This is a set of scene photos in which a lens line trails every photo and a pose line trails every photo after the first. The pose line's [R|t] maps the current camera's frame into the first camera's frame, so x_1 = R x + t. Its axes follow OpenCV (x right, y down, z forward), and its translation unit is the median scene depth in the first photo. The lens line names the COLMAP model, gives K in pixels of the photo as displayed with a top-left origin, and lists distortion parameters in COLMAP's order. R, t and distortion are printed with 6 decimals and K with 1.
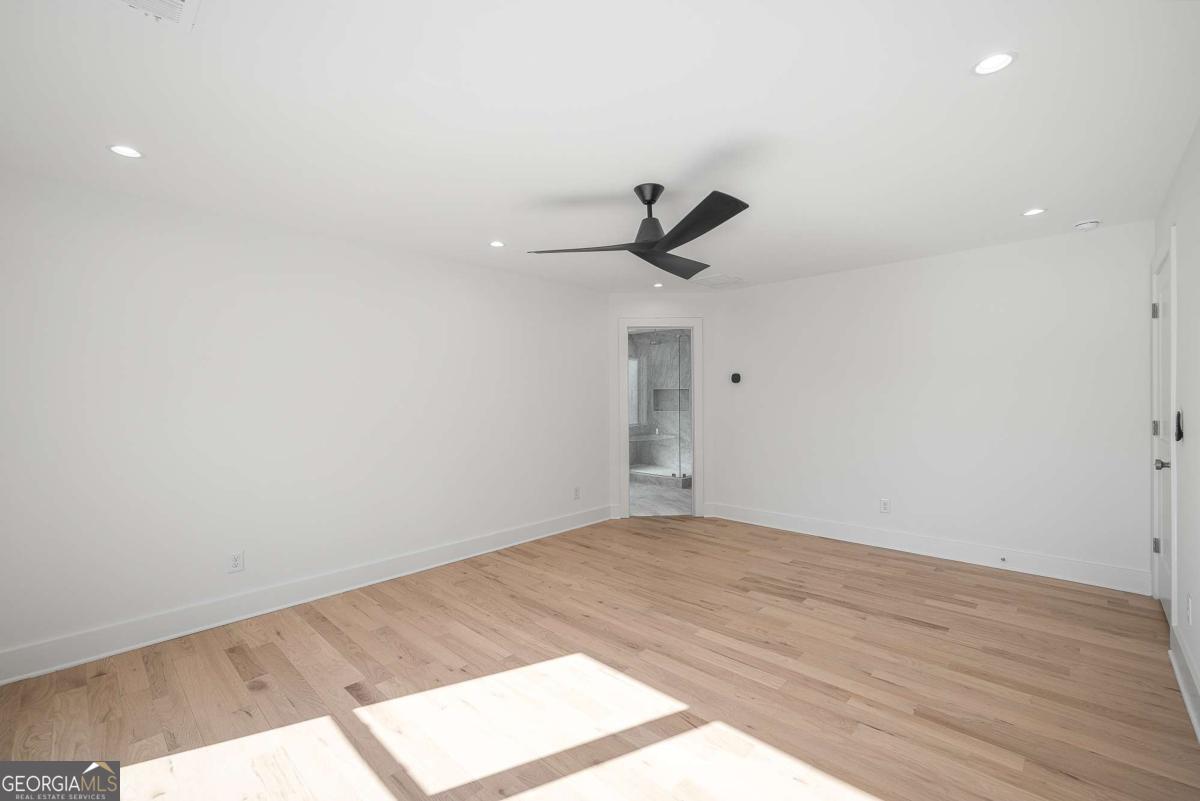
lens RADIAL K [[501.5, 0, 596.4], [0, 501.5, 405.7], [0, 0, 1]] dist [0.000159, -0.000187]
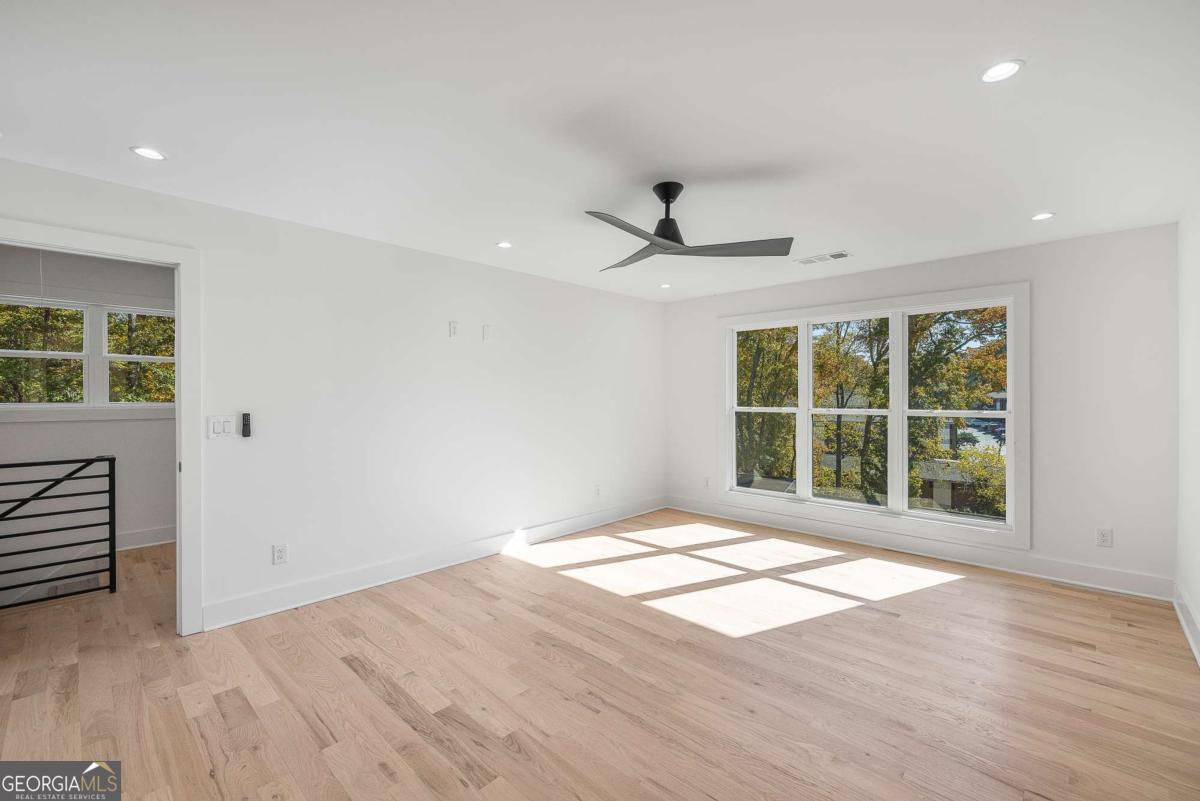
lens RADIAL K [[508.1, 0, 600.0], [0, 508.1, 400.5], [0, 0, 1]] dist [0.003246, 0.000183]
pose [[-0.999924, 0.011675, -0.004031, 0.211842], [0.011568, 0.999609, 0.025458, -0.033109], [0.004327, 0.025409, -0.999668, 1.711360]]
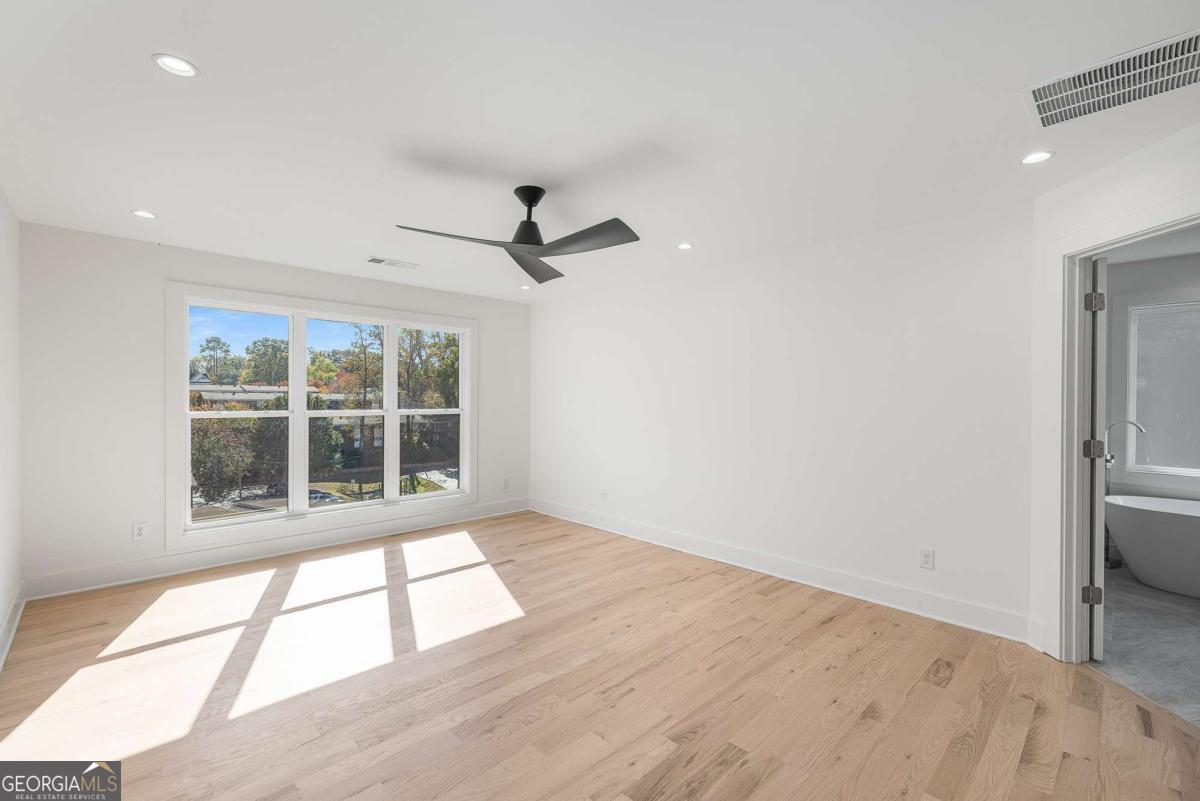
lens RADIAL K [[508.1, 0, 600.0], [0, 508.1, 400.5], [0, 0, 1]] dist [0.003246, 0.000183]
pose [[-0.029123, 0.013429, -0.999486, 0.959887], [-0.023331, 0.999628, 0.014111, -0.029509], [0.999304, 0.023730, -0.028799, 1.000157]]
